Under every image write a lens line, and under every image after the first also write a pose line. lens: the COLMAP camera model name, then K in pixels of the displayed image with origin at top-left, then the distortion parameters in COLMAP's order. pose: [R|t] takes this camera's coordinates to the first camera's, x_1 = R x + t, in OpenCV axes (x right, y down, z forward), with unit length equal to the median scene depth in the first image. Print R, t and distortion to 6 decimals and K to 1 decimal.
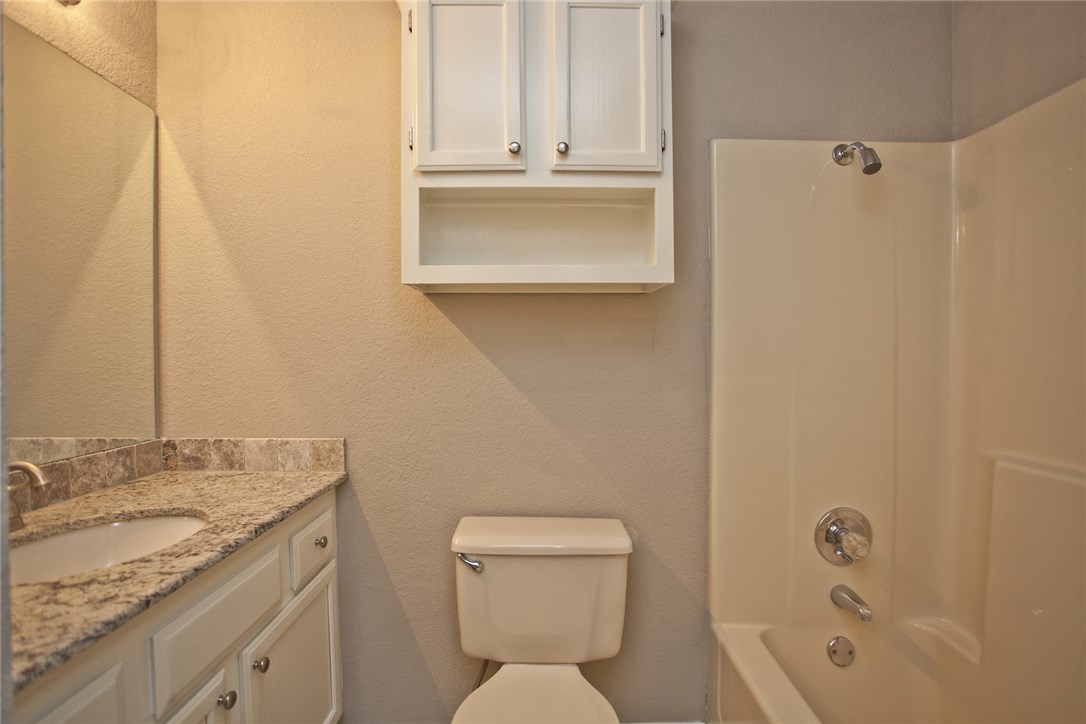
lens RADIAL K [[548.9, 0, 549.4], [0, 548.9, 354.4], [0, 0, 1]] dist [-0.012338, 0.008770]
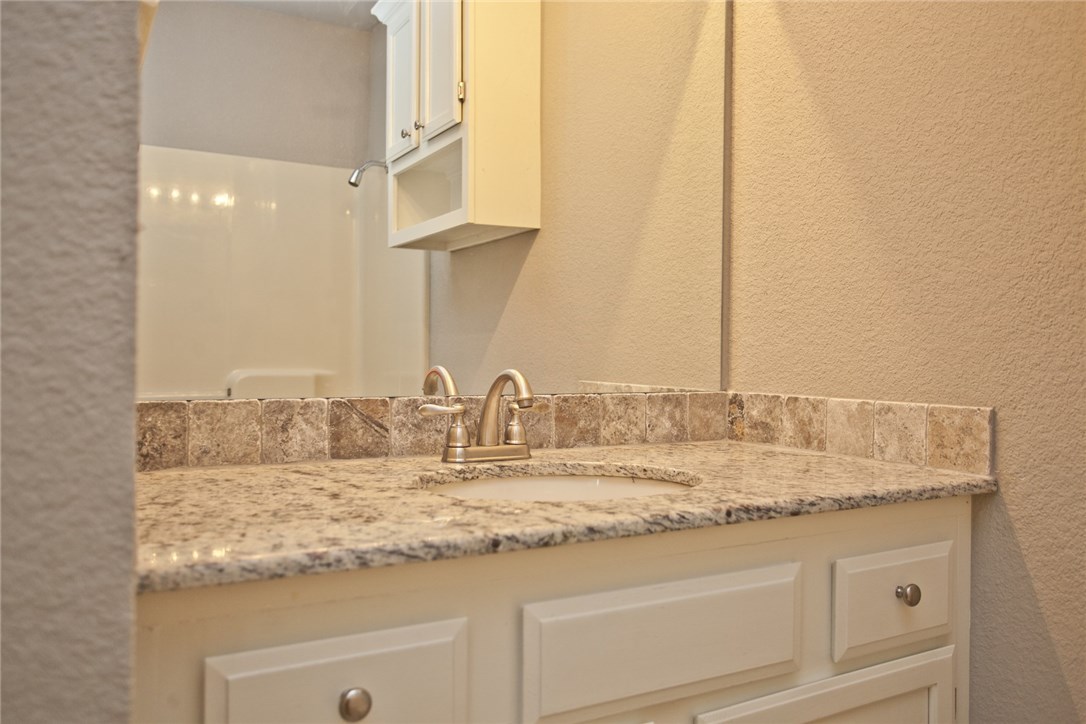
lens RADIAL K [[852.7, 0, 531.8], [0, 852.7, 360.3], [0, 0, 1]] dist [-0.007790, 0.006385]
pose [[0.463805, 0.000438, -0.885937, 0.107238], [-0.020034, 0.999749, -0.009993, 0.133064], [0.885711, 0.022384, 0.463698, 0.305175]]
